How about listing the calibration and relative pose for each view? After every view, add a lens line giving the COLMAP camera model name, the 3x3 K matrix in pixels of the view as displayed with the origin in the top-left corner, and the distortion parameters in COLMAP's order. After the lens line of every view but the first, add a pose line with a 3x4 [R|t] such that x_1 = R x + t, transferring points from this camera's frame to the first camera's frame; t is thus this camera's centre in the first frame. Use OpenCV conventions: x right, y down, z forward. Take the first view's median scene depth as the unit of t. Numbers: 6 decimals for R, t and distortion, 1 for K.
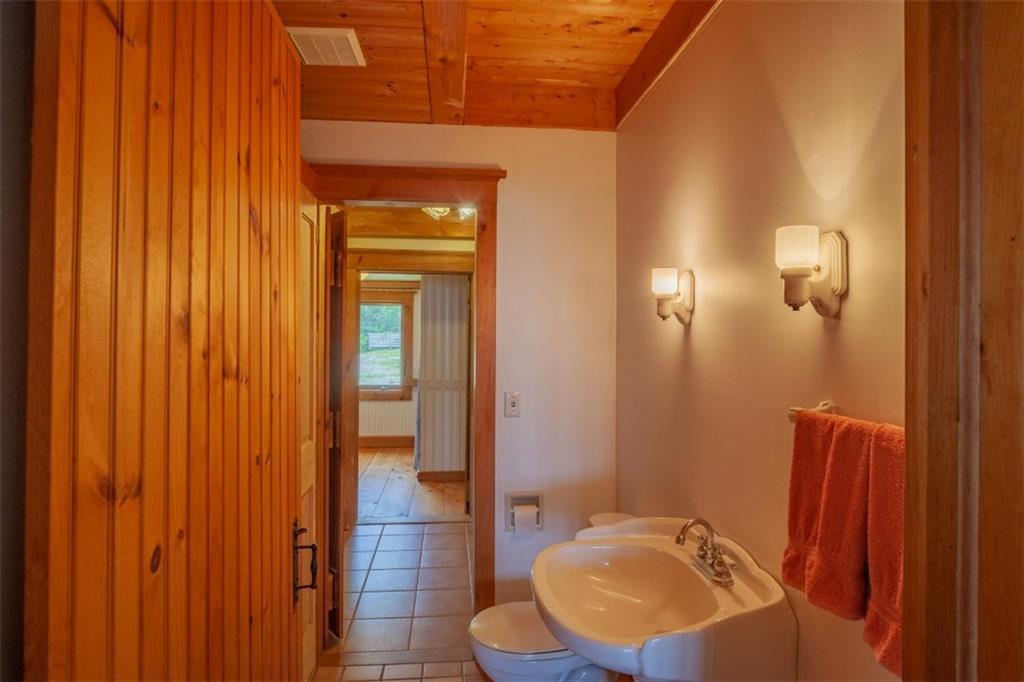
lens RADIAL K [[566.8, 0, 510.7], [0, 566.8, 339.5], [0, 0, 1]] dist [-0.020135, 0.009478]
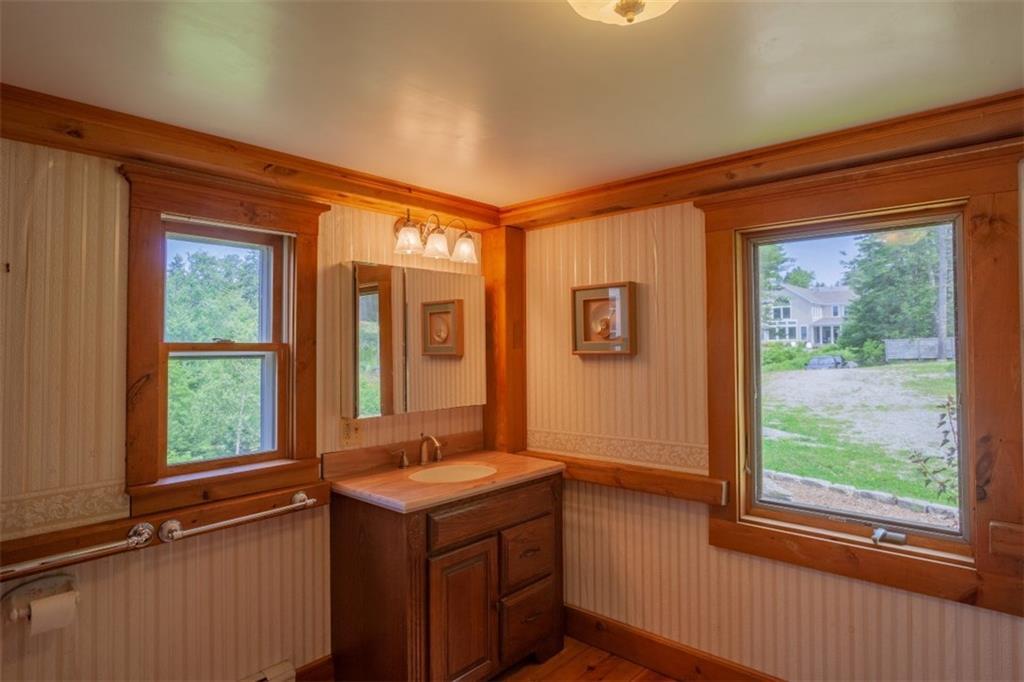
lens RADIAL K [[566.8, 0, 511.7], [0, 566.8, 336.5], [0, 0, 1]] dist [-0.020135, 0.009478]
pose [[0.668342, -0.031833, -0.743173, -0.076142], [0.014278, 0.999449, -0.029970, -0.001386], [0.743717, 0.009420, 0.668428, 0.372122]]
